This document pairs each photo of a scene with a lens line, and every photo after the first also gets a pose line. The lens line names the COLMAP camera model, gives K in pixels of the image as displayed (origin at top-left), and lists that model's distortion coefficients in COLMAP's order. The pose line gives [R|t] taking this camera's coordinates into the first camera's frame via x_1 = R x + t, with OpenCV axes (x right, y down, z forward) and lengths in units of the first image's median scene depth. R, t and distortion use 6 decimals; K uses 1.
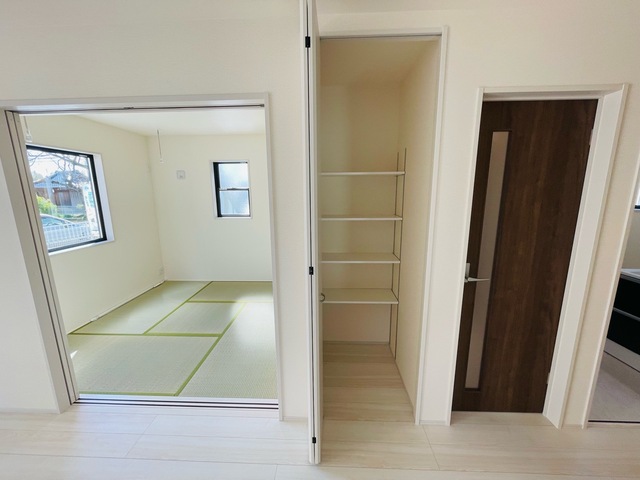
lens RADIAL K [[257.9, 0, 320.0], [0, 257.9, 240.0], [0, 0, 1]] dist [-0.002333, 0.000753]
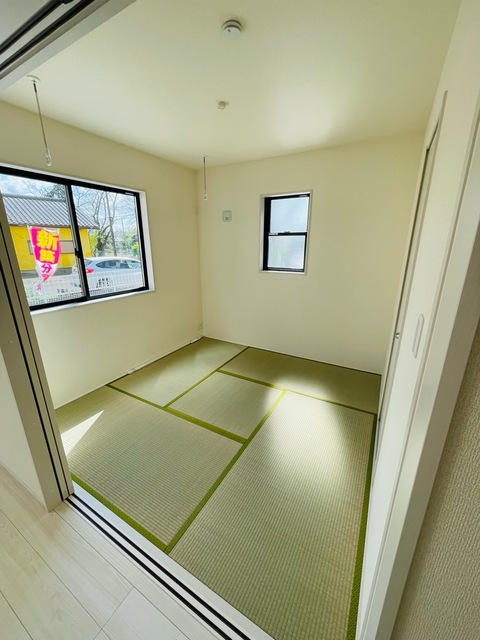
lens RADIAL K [[257.9, 0, 240.0], [0, 257.9, 320.0], [0, 0, 1]] dist [-0.002333, 0.000753]
pose [[0.886757, 0.137499, -0.441311, -0.108225], [-0.092401, 0.988192, 0.122223, -0.033612], [0.452906, -0.067604, 0.888992, 0.309631]]
